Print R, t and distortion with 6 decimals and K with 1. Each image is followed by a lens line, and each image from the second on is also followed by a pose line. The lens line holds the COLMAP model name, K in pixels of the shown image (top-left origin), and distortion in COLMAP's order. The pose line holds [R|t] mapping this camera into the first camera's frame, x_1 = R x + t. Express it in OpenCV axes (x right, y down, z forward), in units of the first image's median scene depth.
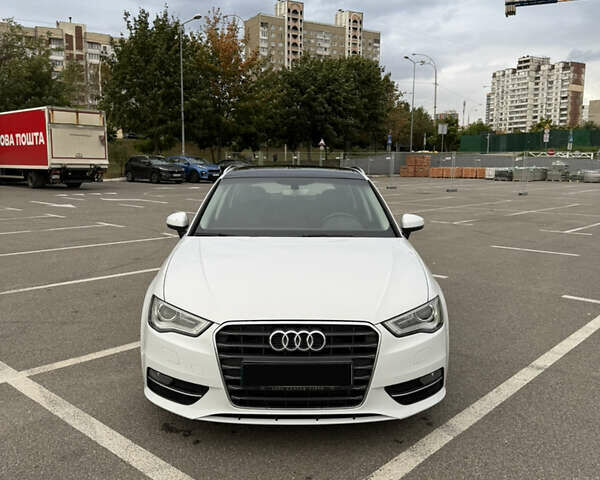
lens RADIAL K [[573.5, 0, 298.4], [0, 573.5, 251.9], [0, 0, 1]] dist [0.154280, -0.257683]
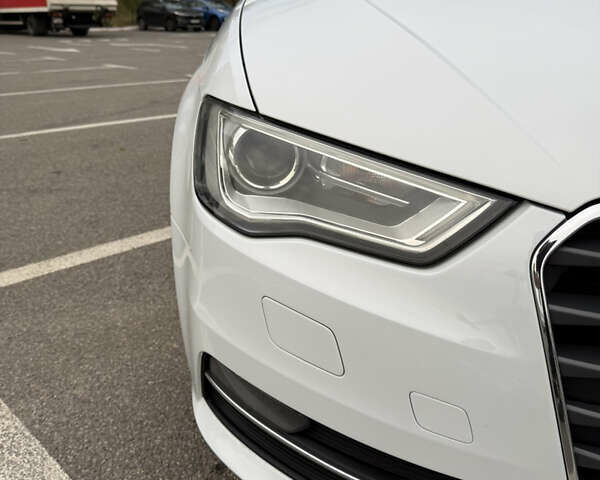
lens RADIAL K [[573.5, 0, 298.4], [0, 573.5, 251.9], [0, 0, 1]] dist [0.154280, -0.257683]
pose [[0.999268, 0.005199, -0.037896, -0.142579], [0.003426, 0.974576, 0.224030, 0.061774], [0.038097, -0.223996, 0.973845, 0.519310]]
